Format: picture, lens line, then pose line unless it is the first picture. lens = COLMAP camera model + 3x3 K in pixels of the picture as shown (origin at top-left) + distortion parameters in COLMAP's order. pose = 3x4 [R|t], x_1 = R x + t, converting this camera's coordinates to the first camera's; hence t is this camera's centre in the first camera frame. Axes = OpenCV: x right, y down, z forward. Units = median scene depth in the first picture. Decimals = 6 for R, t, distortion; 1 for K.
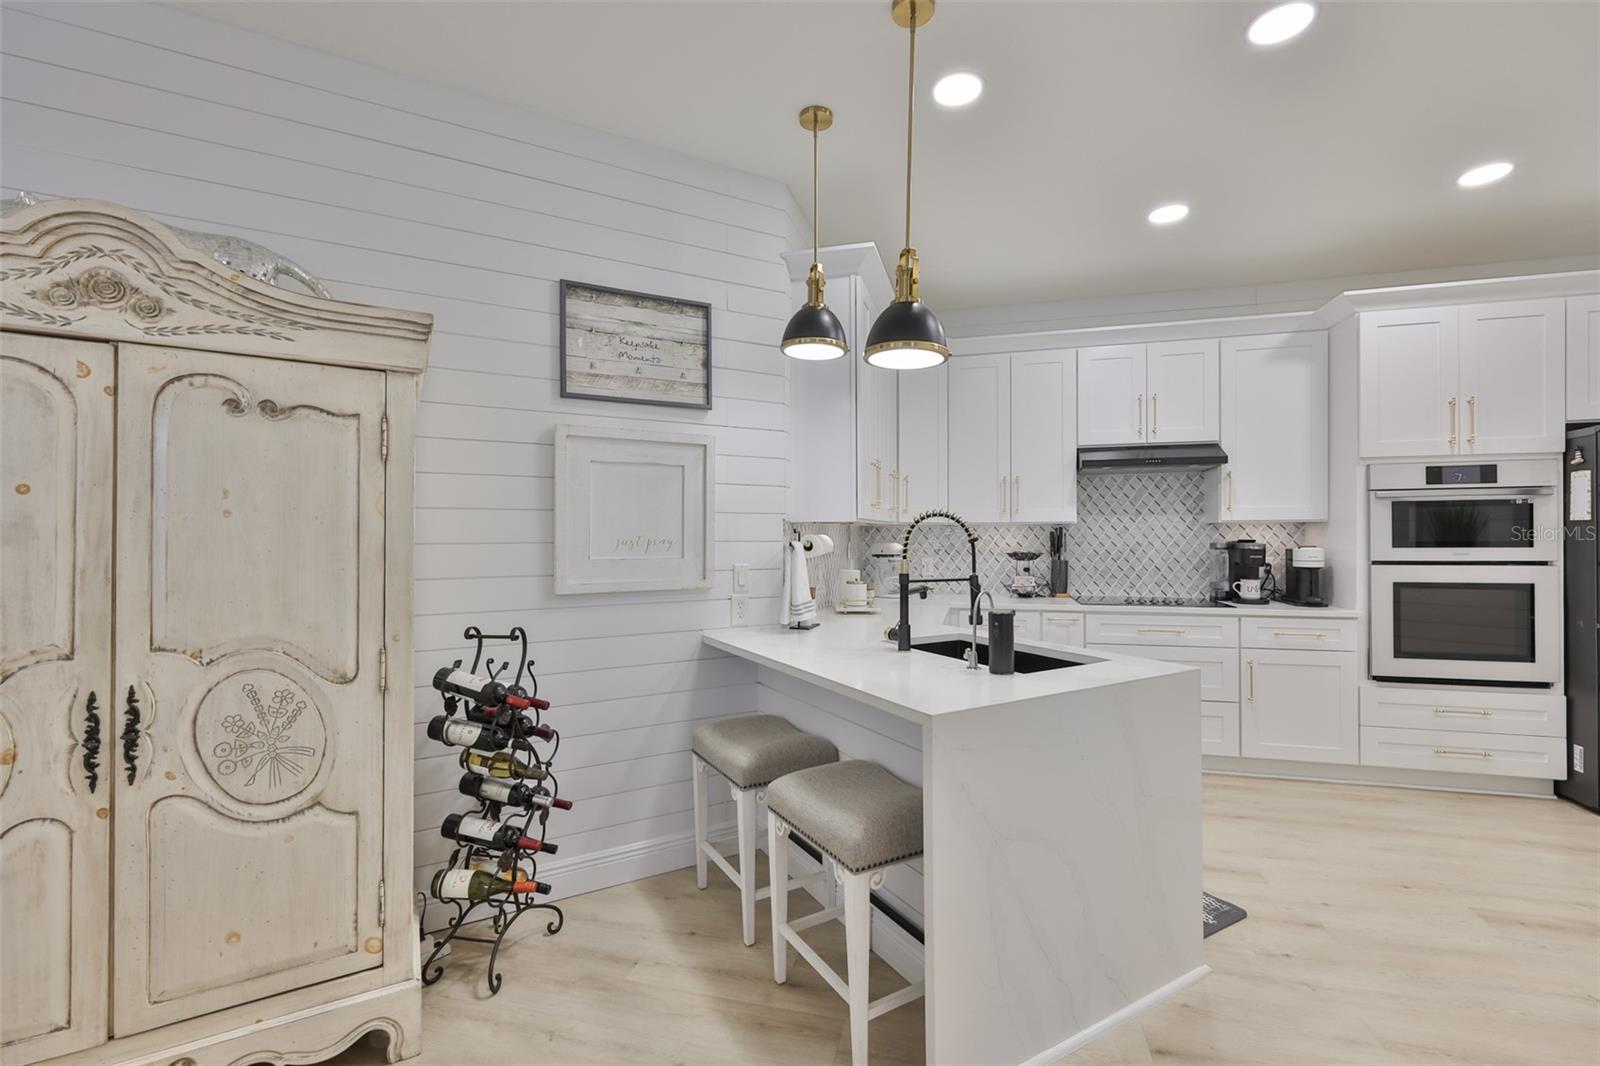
lens RADIAL K [[701.0, 0, 806.1], [0, 701.0, 531.9], [0, 0, 1]] dist [0.000800, 0.000926]
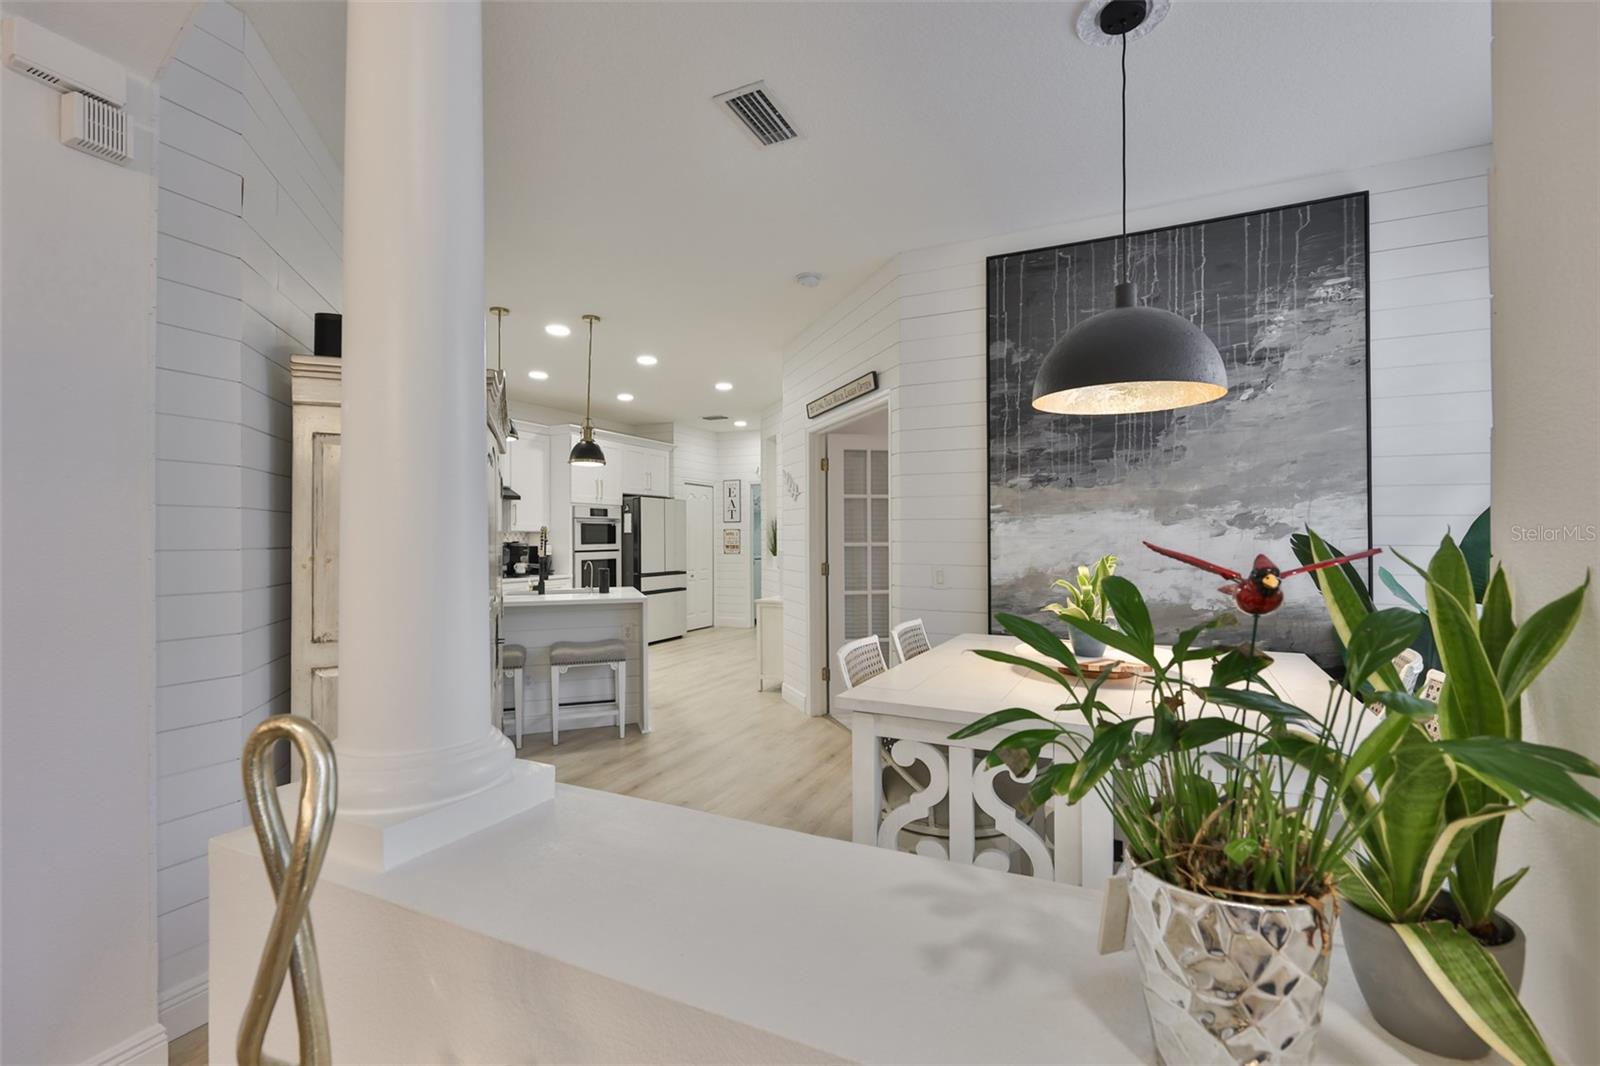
lens RADIAL K [[701.0, 0, 782.7], [0, 701.0, 537.5], [0, 0, 1]] dist [0.000800, 0.000926]
pose [[0.206544, 0.001469, 0.978436, -1.538828], [-0.001617, 0.999998, -0.001160, 0.002717], [-0.978436, -0.001342, 0.206546, -0.087604]]
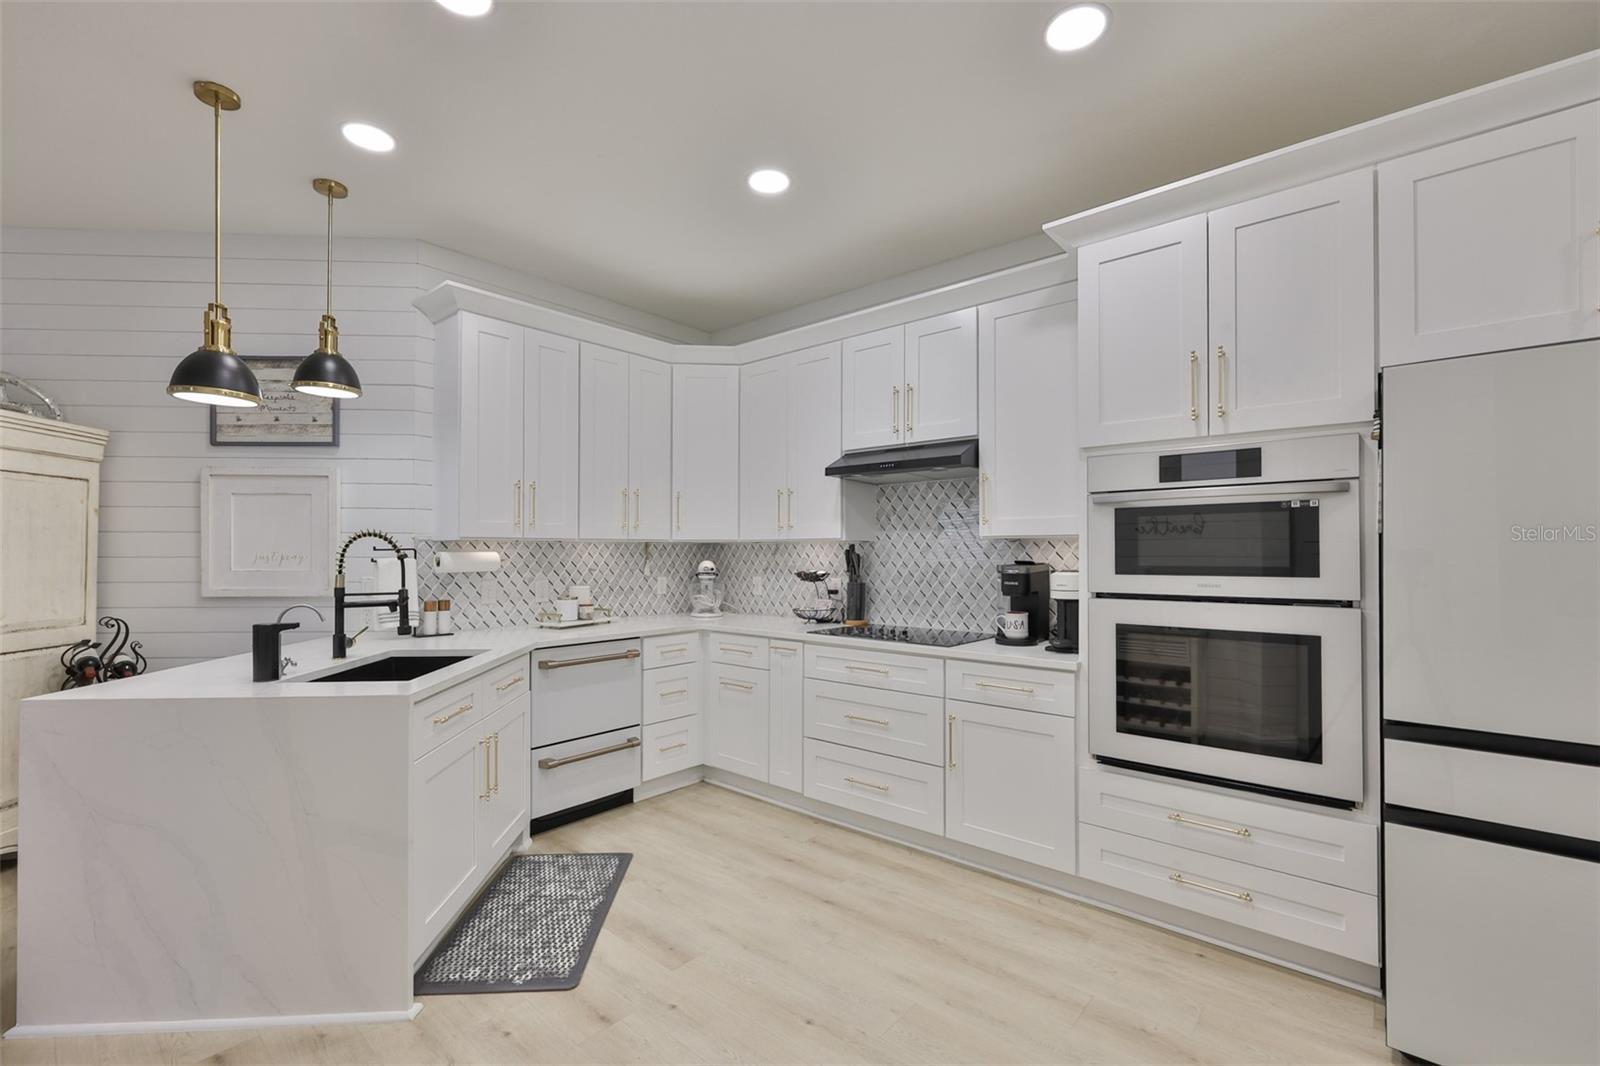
lens RADIAL K [[701.0, 0, 794.8], [0, 701.0, 543.1], [0, 0, 1]] dist [0.000800, 0.000926]
pose [[0.893504, -0.000522, -0.449054, 1.131407], [-0.002157, 0.999983, -0.005454, -0.005401], [0.449049, 0.005842, 0.893488, 0.301048]]
